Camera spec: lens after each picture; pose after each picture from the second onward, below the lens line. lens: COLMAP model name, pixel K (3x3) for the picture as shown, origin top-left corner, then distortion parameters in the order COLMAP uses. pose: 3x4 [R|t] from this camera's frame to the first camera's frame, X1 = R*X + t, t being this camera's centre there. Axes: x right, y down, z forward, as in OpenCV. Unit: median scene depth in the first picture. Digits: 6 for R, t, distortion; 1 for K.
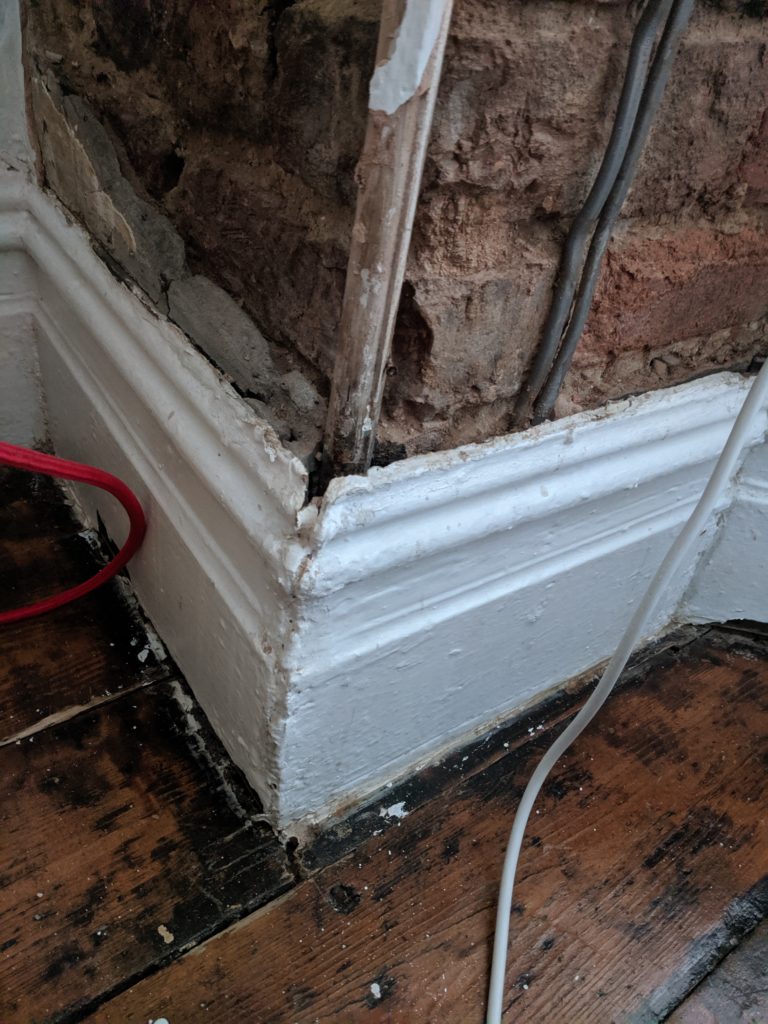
lens RADIAL K [[765.1, 0, 379.9], [0, 765.1, 513.5], [0, 0, 1]] dist [0.000859, 0.003172]
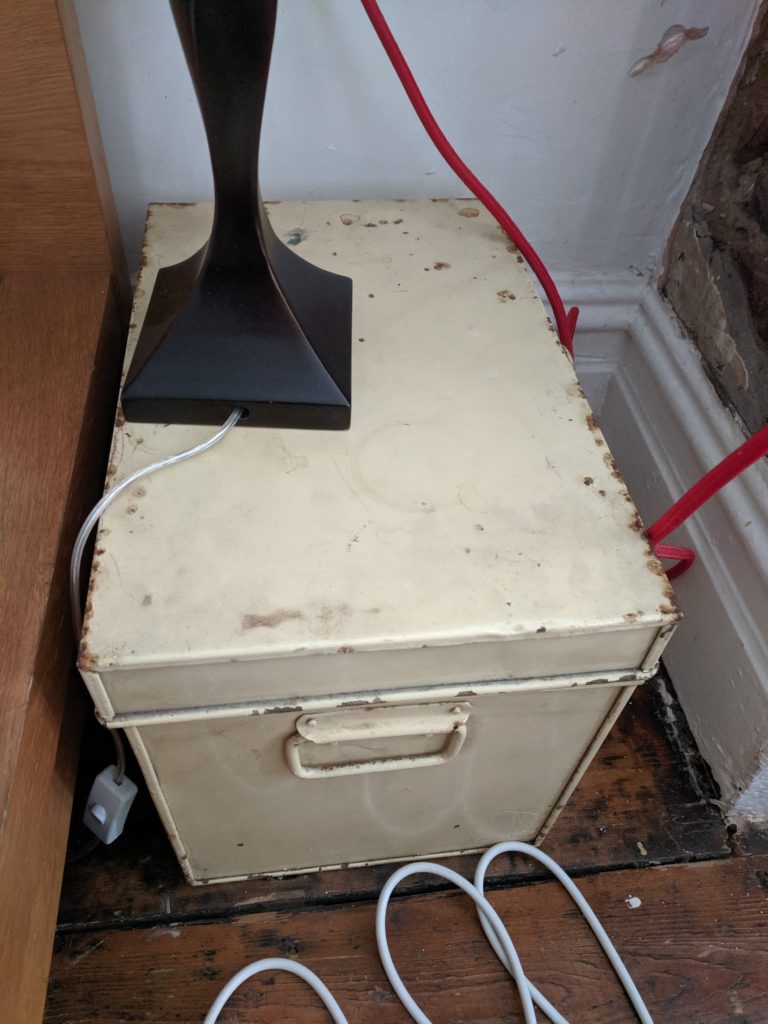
lens RADIAL K [[765.1, 0, 387.7], [0, 765.1, 514.7], [0, 0, 1]] dist [0.000859, 0.003172]
pose [[0.874918, 0.281821, -0.393821, -0.276189], [-0.240512, 0.958713, 0.151738, -0.180803], [0.420324, -0.038040, 0.906577, -0.516598]]
